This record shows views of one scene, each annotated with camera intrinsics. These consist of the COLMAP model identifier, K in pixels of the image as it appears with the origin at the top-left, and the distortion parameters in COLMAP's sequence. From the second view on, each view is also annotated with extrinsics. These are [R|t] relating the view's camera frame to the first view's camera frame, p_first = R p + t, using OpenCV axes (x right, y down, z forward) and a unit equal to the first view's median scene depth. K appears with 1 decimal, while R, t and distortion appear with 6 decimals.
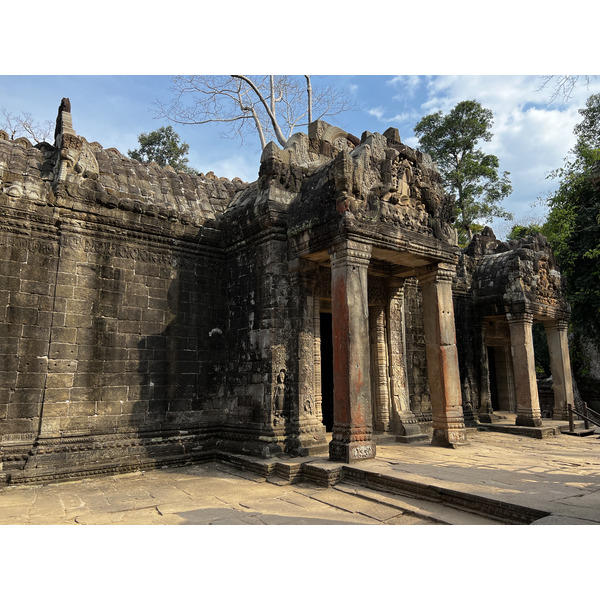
lens RADIAL K [[449.0, 0, 299.8], [0, 449.0, 301.2], [0, 0, 1]] dist [0.038570, -0.027560]
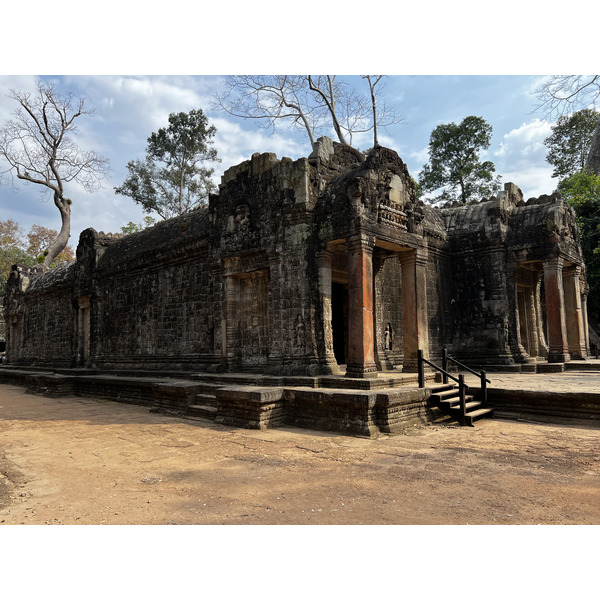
lens RADIAL K [[449.0, 0, 299.6], [0, 449.0, 299.5], [0, 0, 1]] dist [0.038570, -0.027560]
pose [[0.986134, 0.006864, 0.165810, -1.091556], [-0.018449, 0.997485, 0.068431, -0.049488], [-0.164923, -0.070541, 0.983781, -0.654211]]
